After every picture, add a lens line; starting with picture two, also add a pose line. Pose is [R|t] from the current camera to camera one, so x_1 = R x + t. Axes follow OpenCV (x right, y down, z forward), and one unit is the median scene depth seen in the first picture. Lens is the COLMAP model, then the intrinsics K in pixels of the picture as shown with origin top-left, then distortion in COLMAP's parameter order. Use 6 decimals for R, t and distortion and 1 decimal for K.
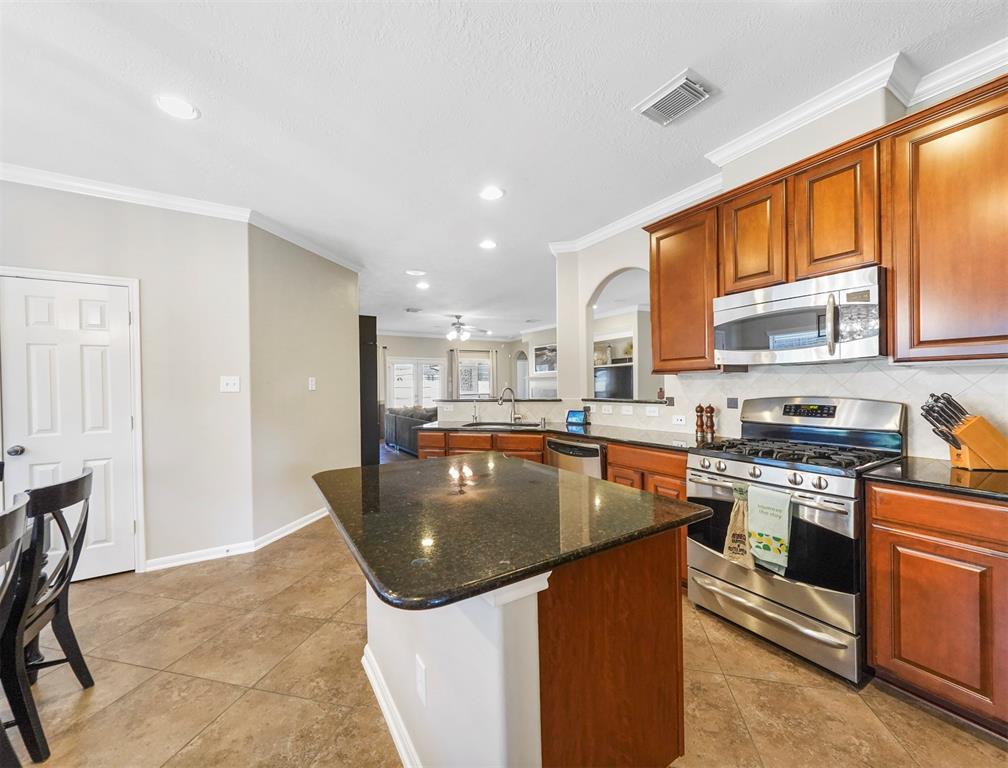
lens RADIAL K [[395.3, 0, 504.4], [0, 395.3, 384.4], [0, 0, 1]] dist [-0.000298, 0.000170]
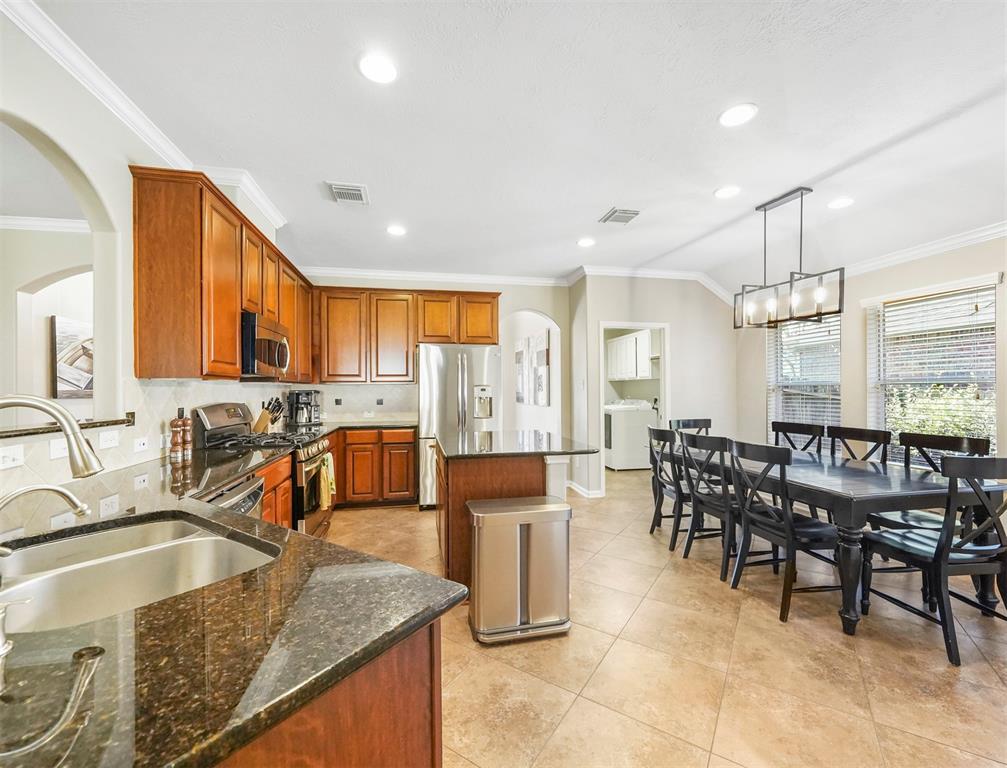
lens RADIAL K [[428.9, 0, 496.0], [0, 428.9, 386.6], [0, 0, 1]] dist [0.000746, 0.000170]
pose [[-0.931619, 0.024313, 0.362623, -0.311245], [0.020602, 0.999688, -0.014098, 0.009603], [-0.362853, -0.005663, -0.931829, 1.136745]]
